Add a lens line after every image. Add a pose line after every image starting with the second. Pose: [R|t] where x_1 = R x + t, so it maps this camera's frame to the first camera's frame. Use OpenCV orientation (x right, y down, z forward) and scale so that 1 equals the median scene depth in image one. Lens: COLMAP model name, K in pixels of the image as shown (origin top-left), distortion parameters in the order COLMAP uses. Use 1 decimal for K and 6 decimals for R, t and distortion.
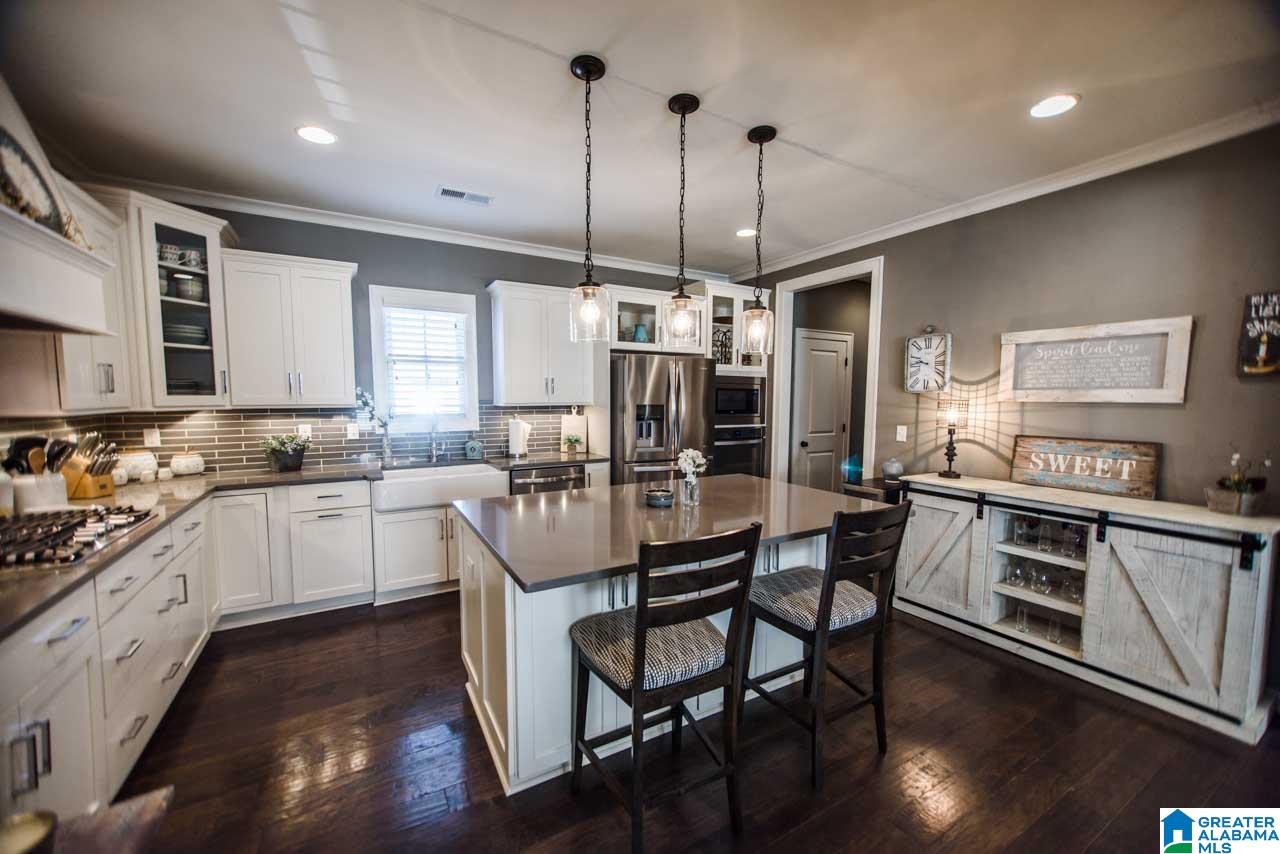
lens RADIAL K [[496.0, 0, 640.0], [0, 496.0, 427.0], [0, 0, 1]] dist [-0.000189, 0.000027]
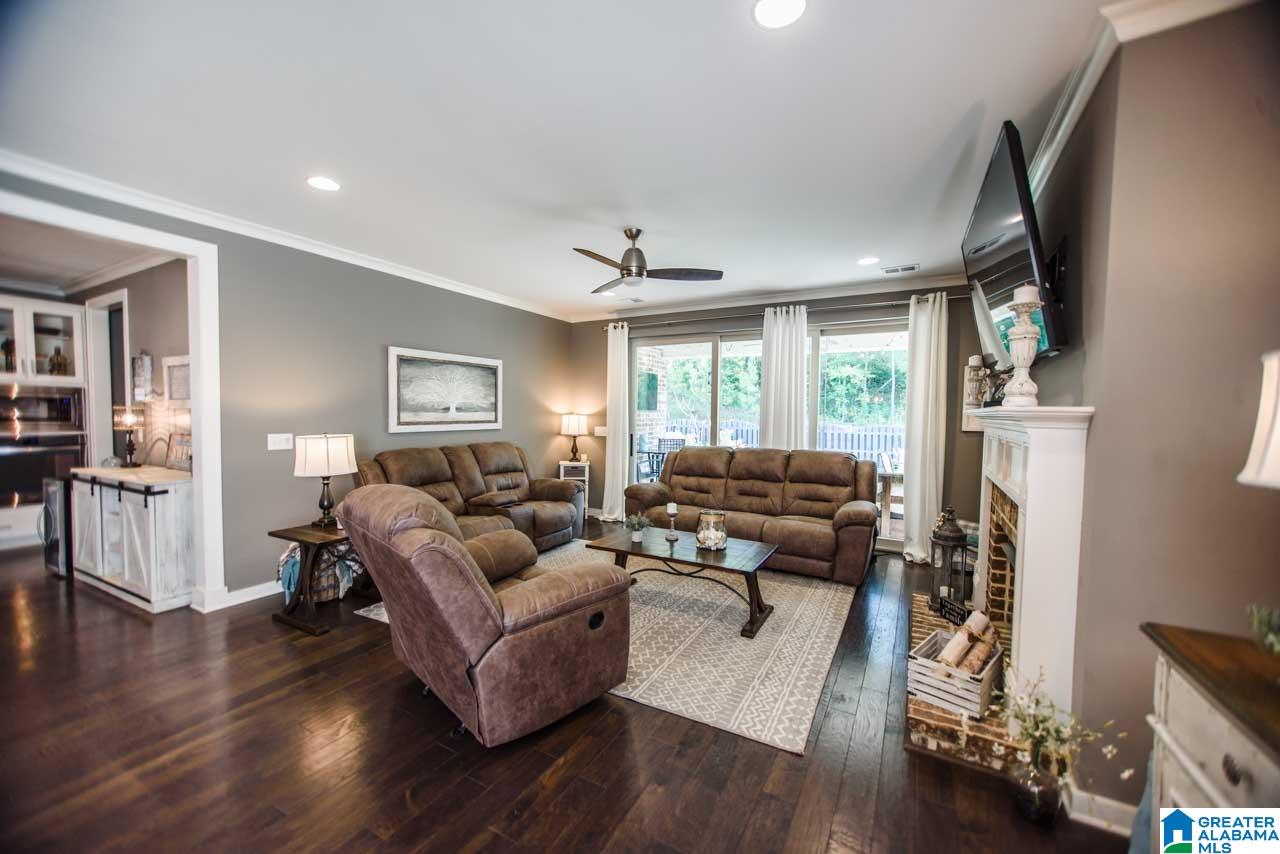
lens RADIAL K [[496.0, 0, 640.0], [0, 496.0, 427.0], [0, 0, 1]] dist [-0.000189, 0.000027]
pose [[0.853527, -0.011152, 0.520929, 1.091885], [0.027313, 0.999354, -0.023358, 0.062988], [-0.520332, 0.034165, 0.853280, -0.787910]]
